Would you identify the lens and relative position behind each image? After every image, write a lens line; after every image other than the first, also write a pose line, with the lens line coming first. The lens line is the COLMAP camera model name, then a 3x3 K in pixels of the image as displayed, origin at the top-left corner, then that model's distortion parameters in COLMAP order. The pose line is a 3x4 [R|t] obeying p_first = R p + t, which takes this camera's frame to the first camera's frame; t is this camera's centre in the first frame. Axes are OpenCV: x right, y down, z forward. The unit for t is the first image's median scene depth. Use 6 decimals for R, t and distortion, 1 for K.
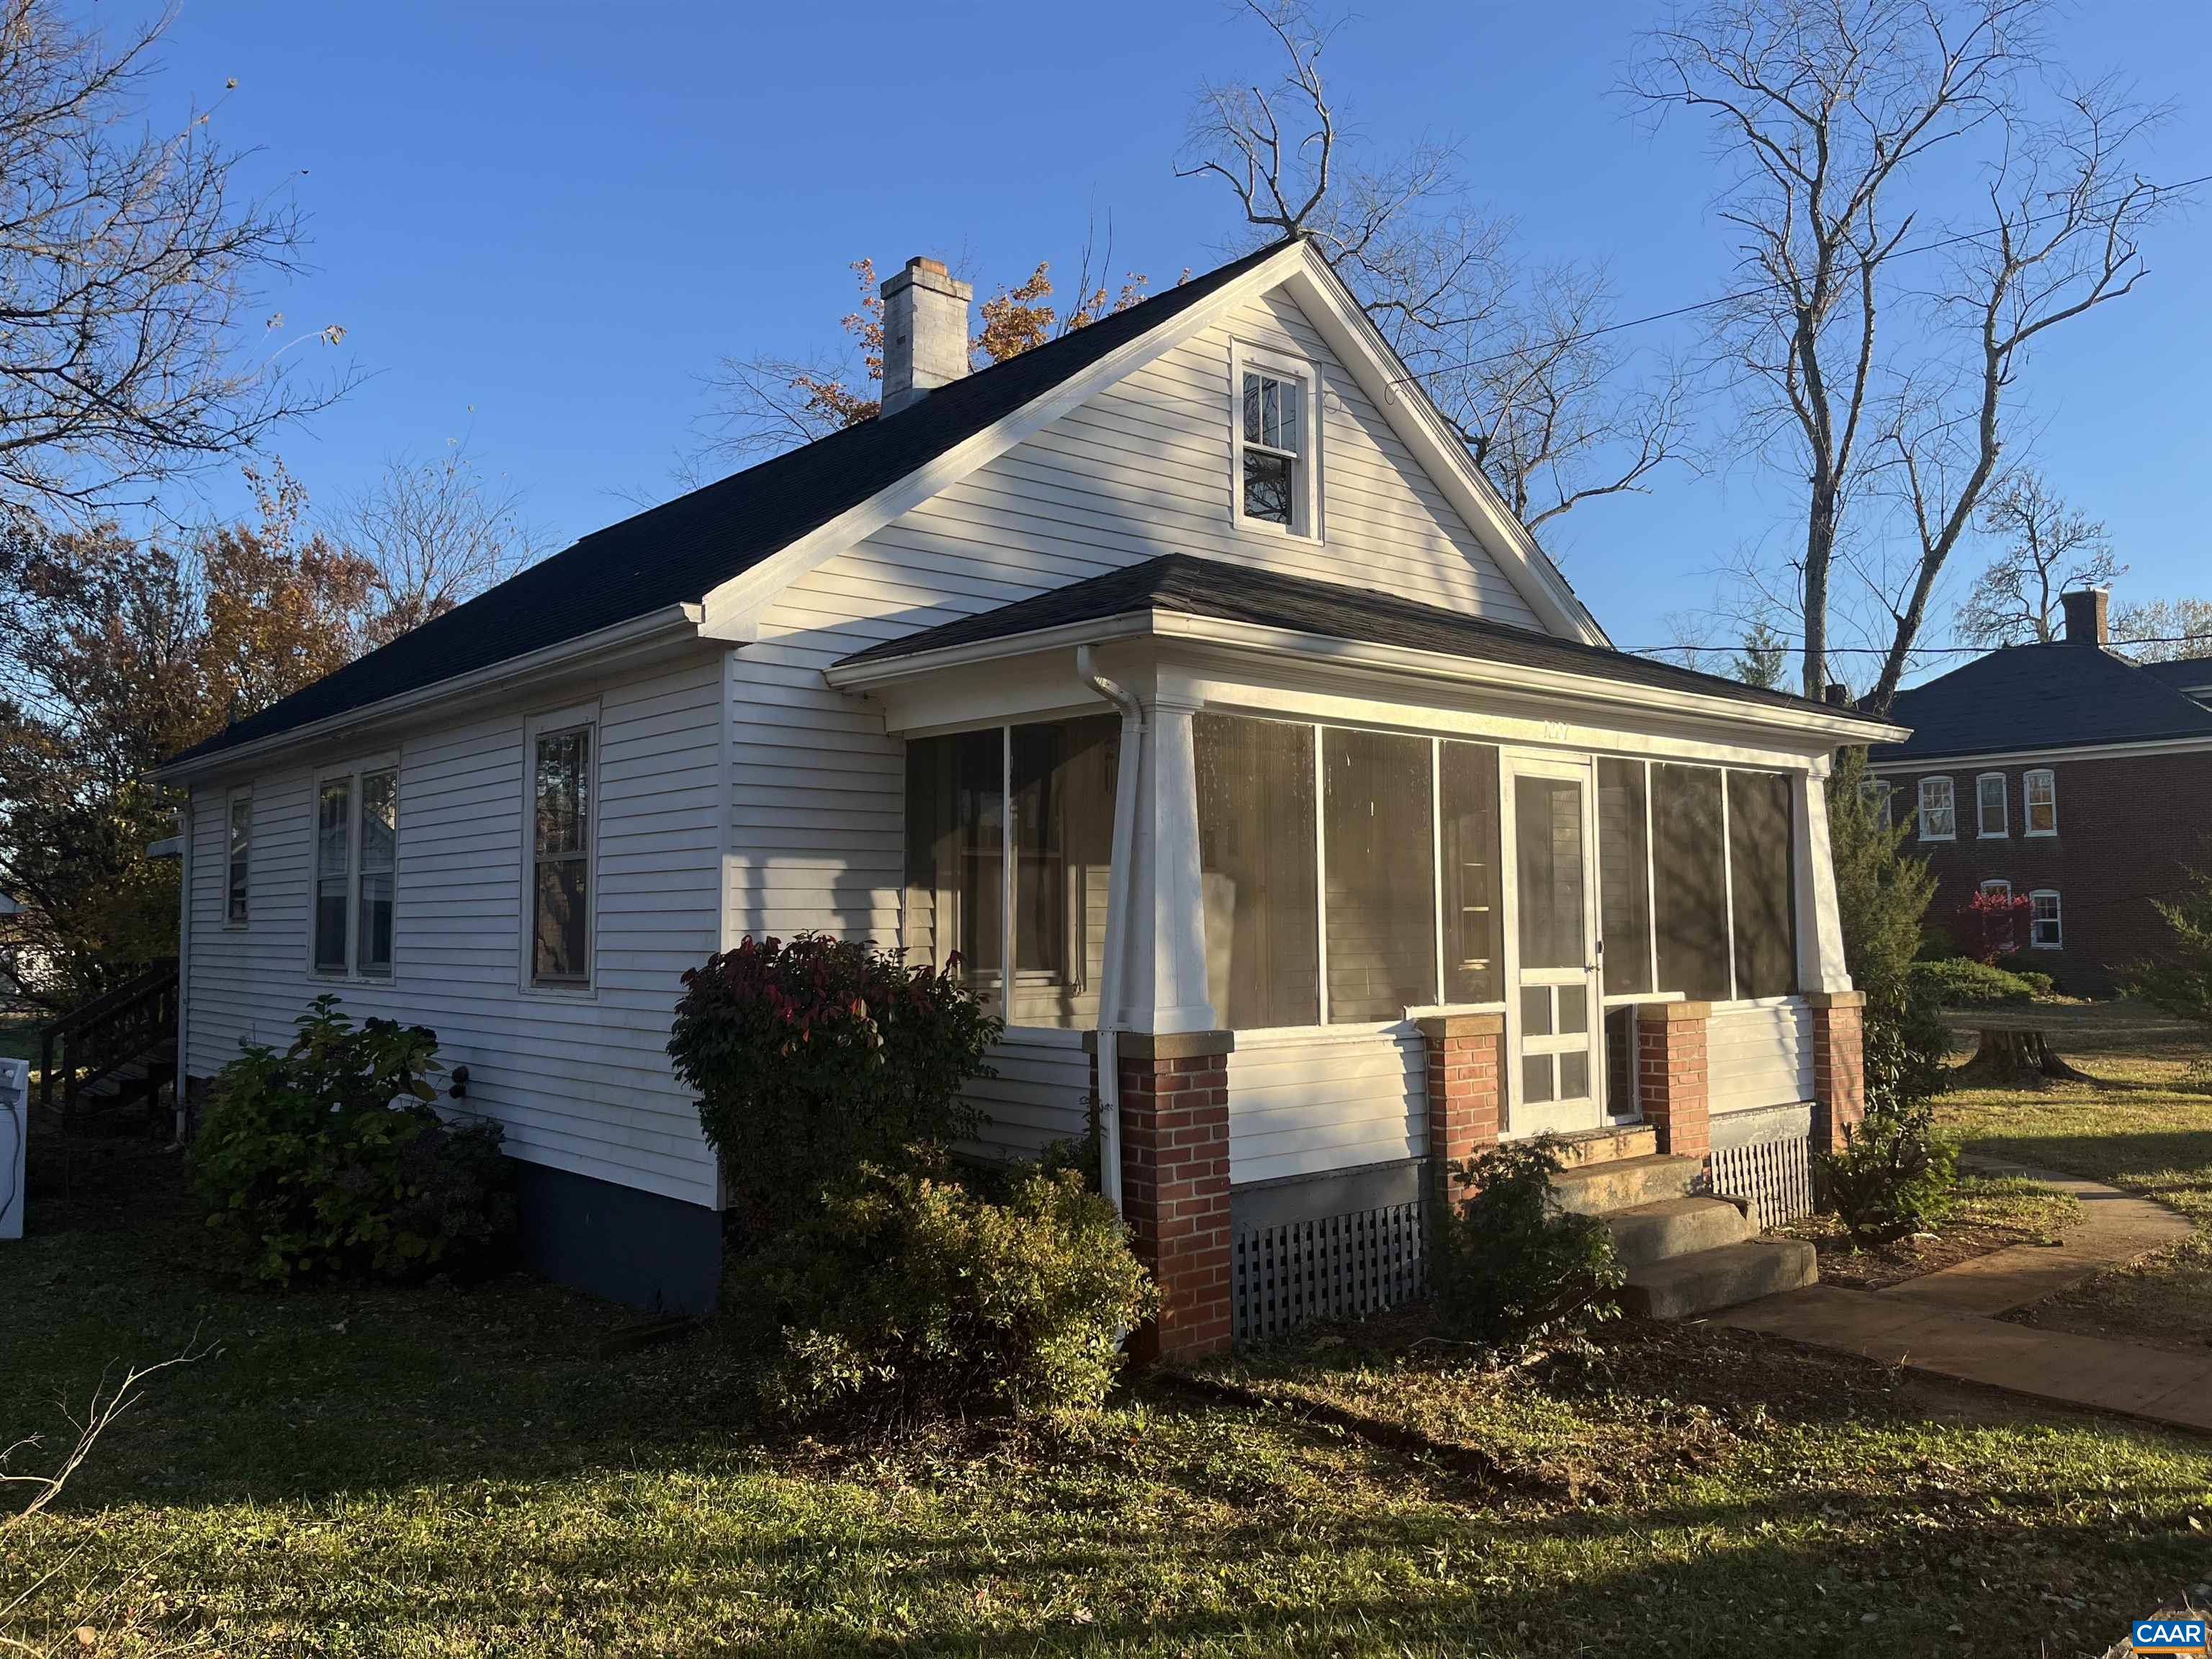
lens RADIAL K [[1686.0, 0, 1101.6], [0, 1686.0, 806.2], [0, 0, 1]] dist [0.023810, -0.041559]
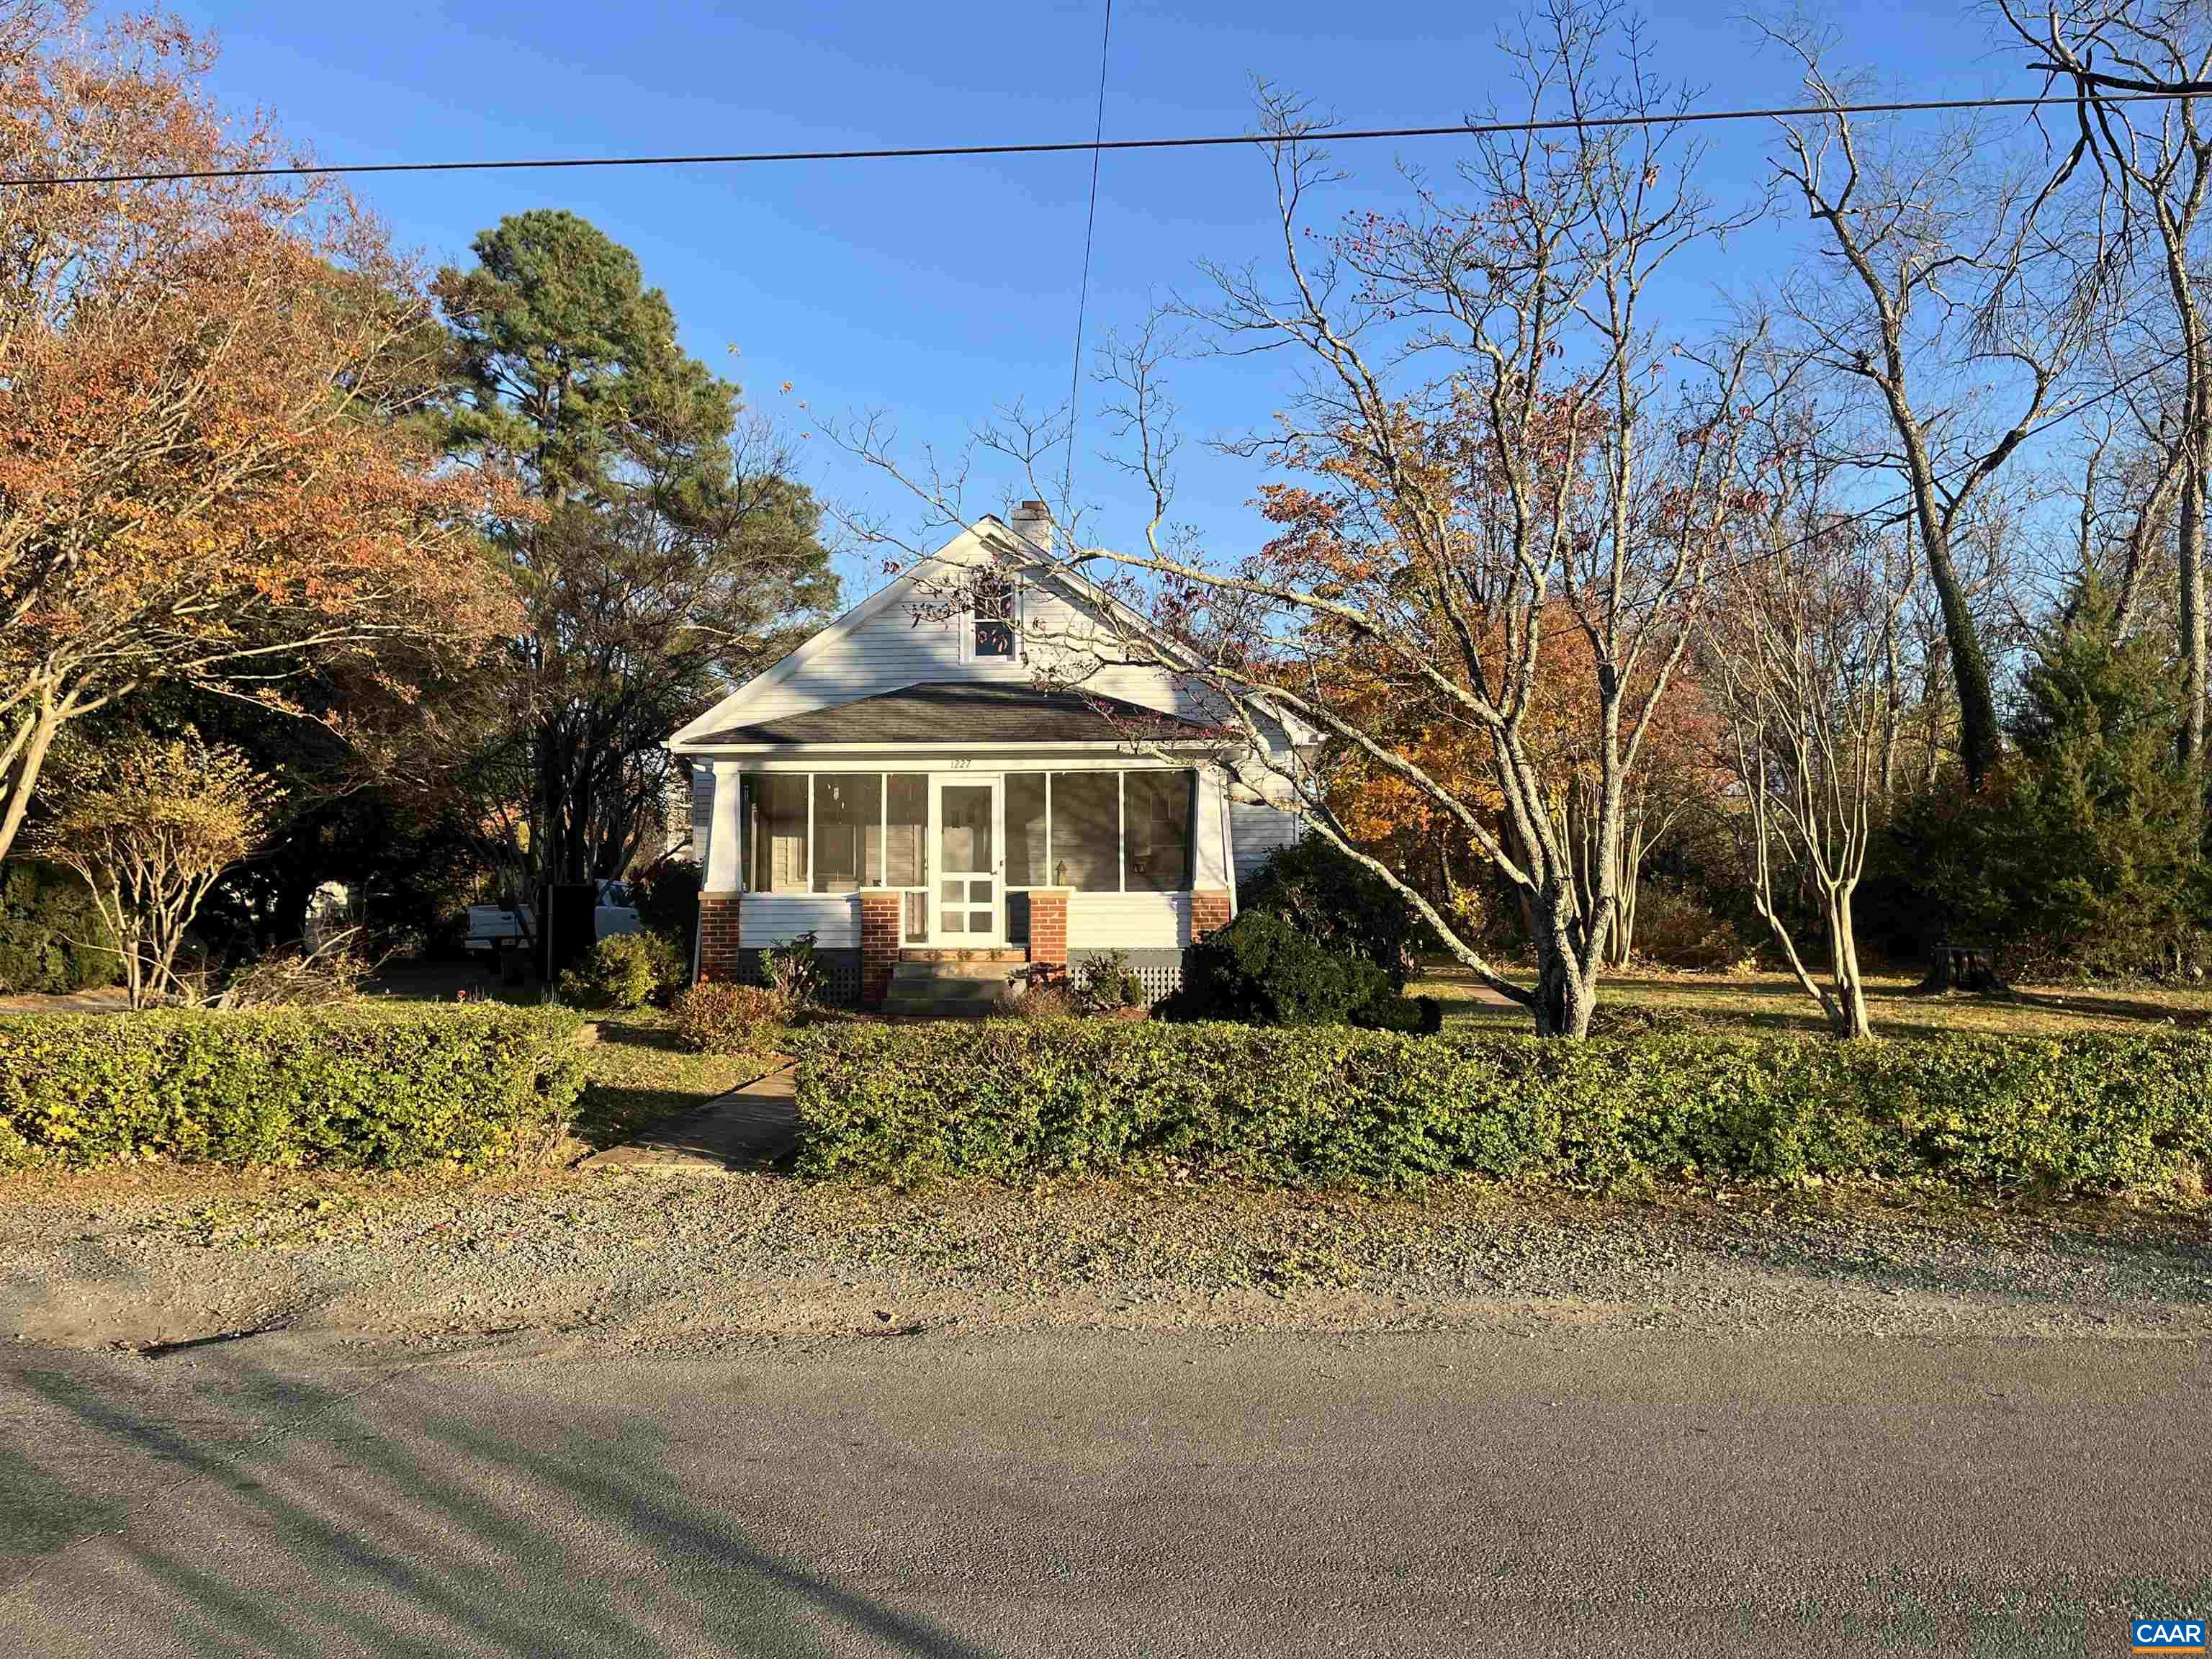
lens RADIAL K [[1643.0, 0, 1124.2], [0, 1643.0, 831.1], [0, 0, 1]] dist [0.108985, -0.160068]
pose [[0.704559, -0.013678, -0.709513, 1.885519], [0.047783, 0.998460, 0.028201, -0.008308], [0.708035, -0.053772, 0.704128, -0.346431]]
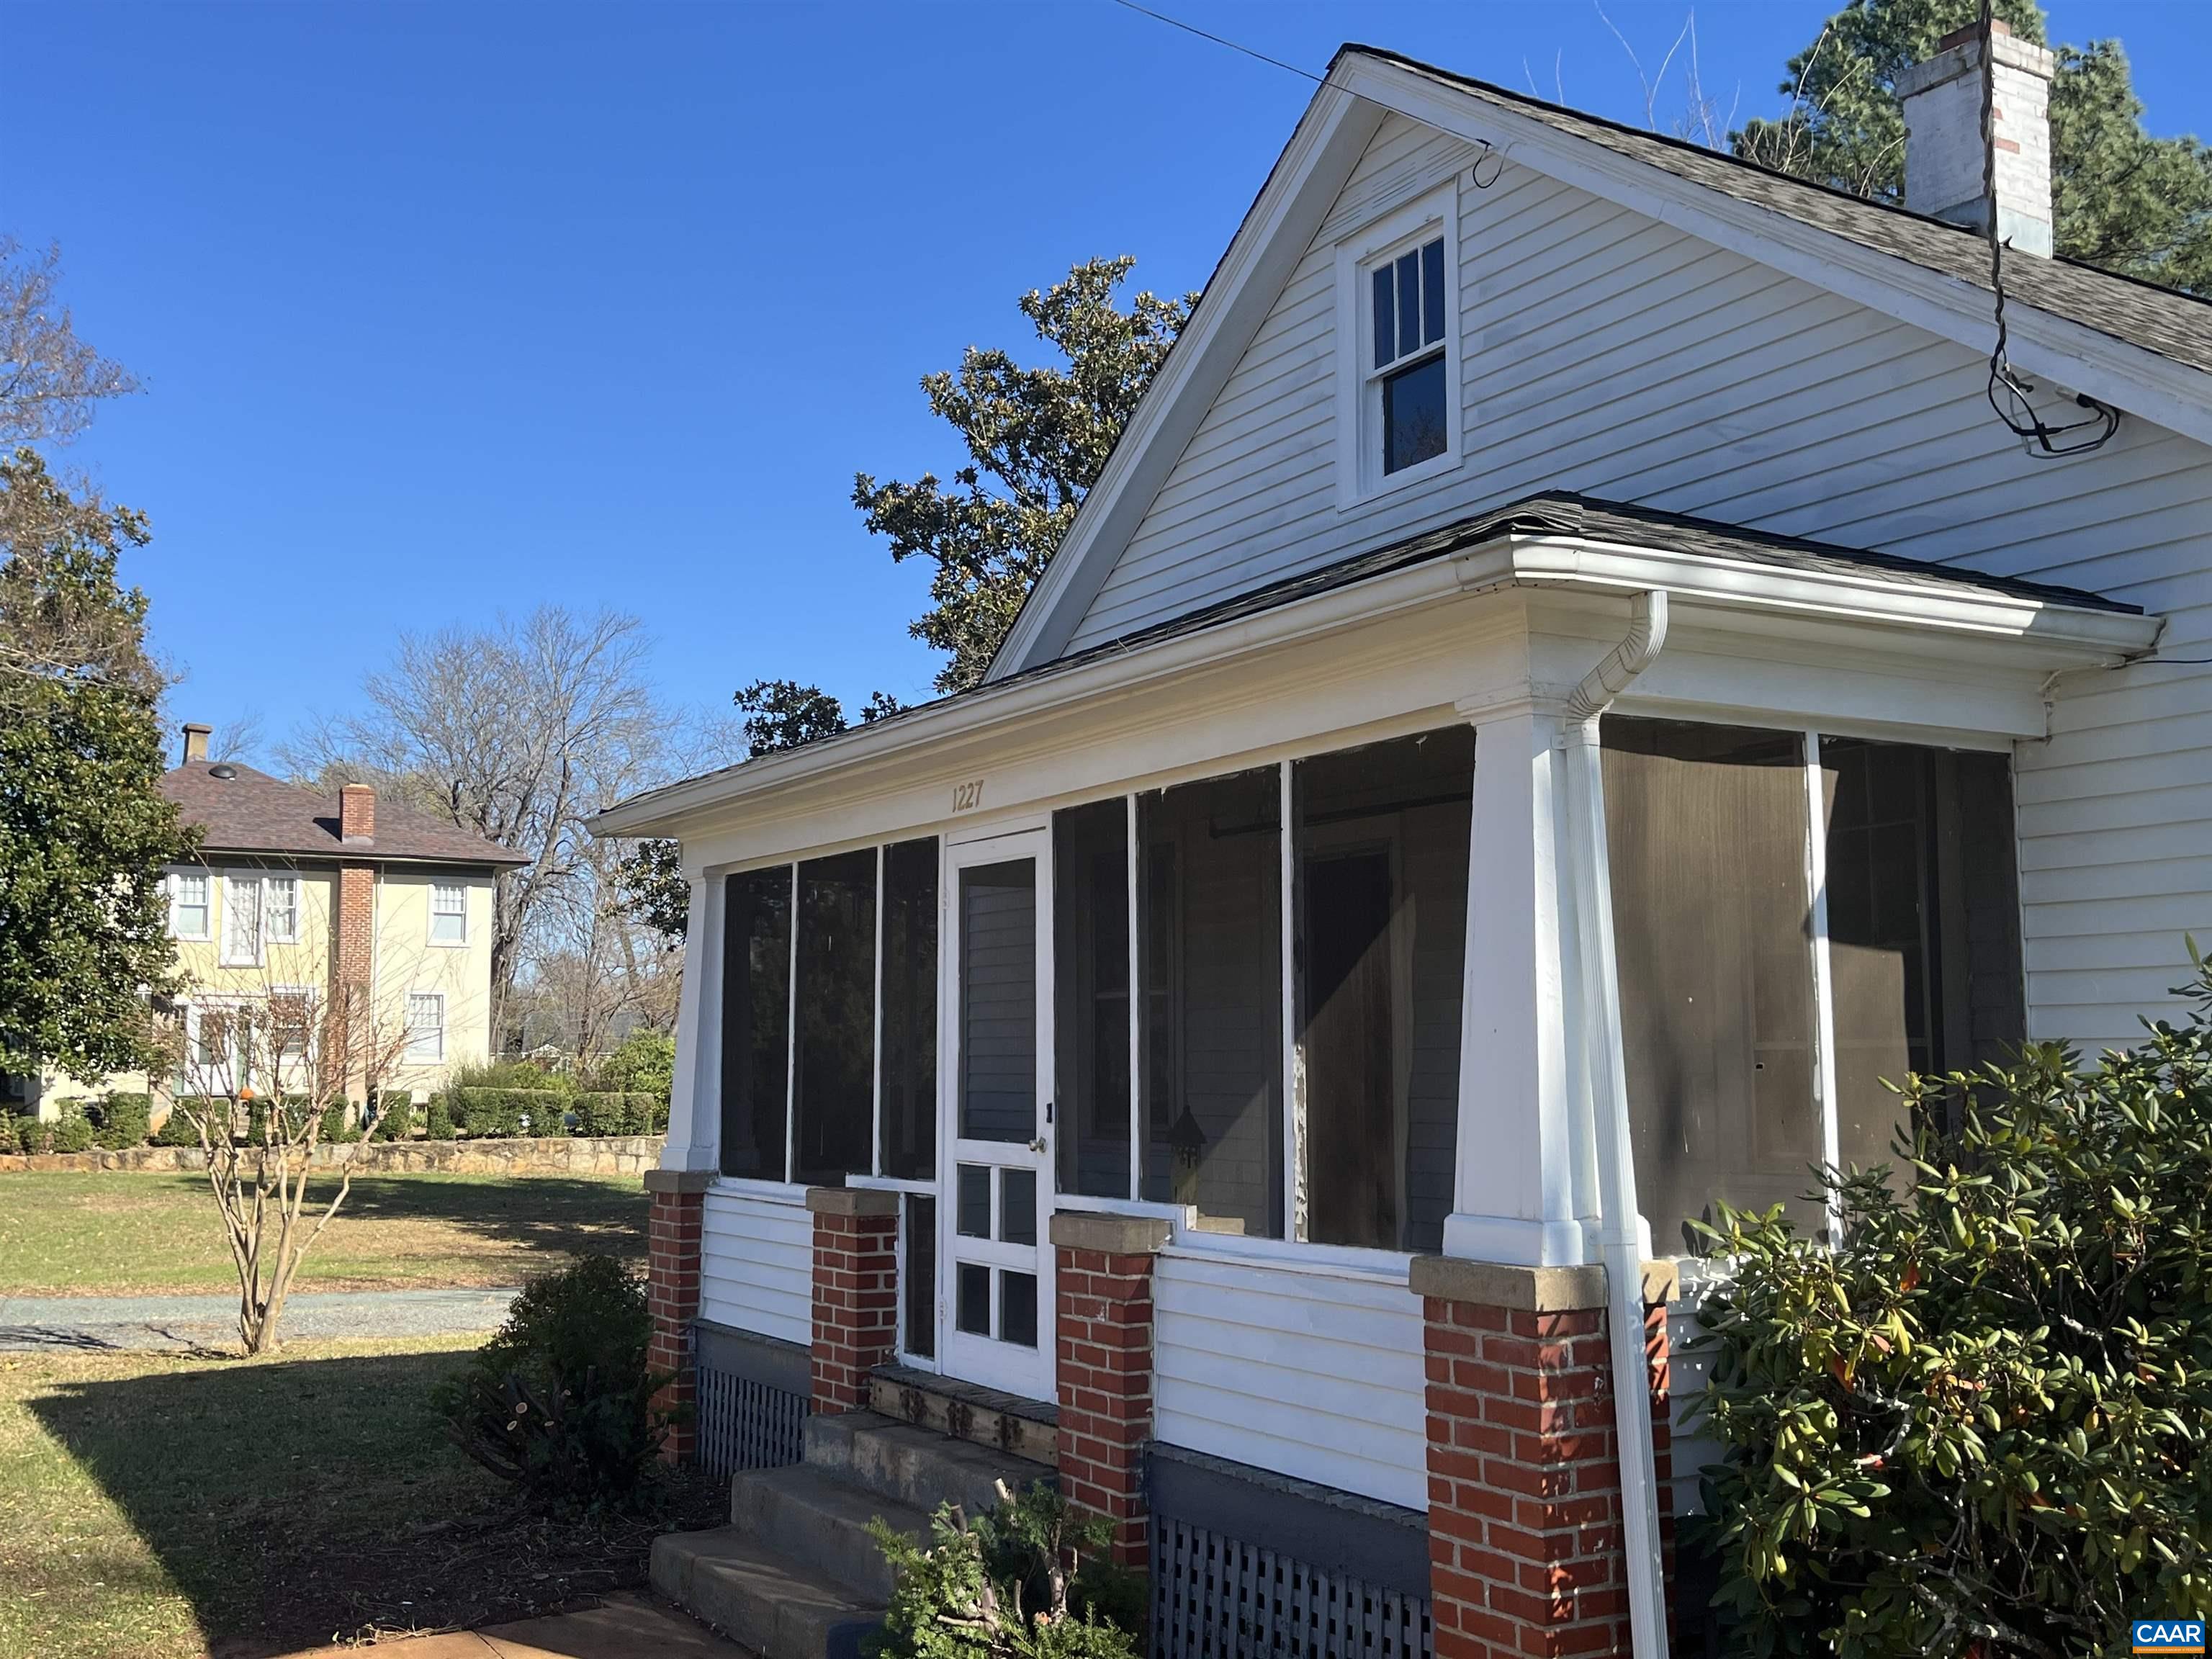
lens RADIAL K [[2143.4, 0, 1106.0], [0, 2143.4, 829.5], [0, 0, 1]] dist [0.045931, -0.026336]
pose [[-0.162352, -0.099801, -0.981673, 1.094867], [0.075861, 0.990665, -0.113261, 0.071317], [0.983813, -0.092859, -0.153265, 1.162675]]
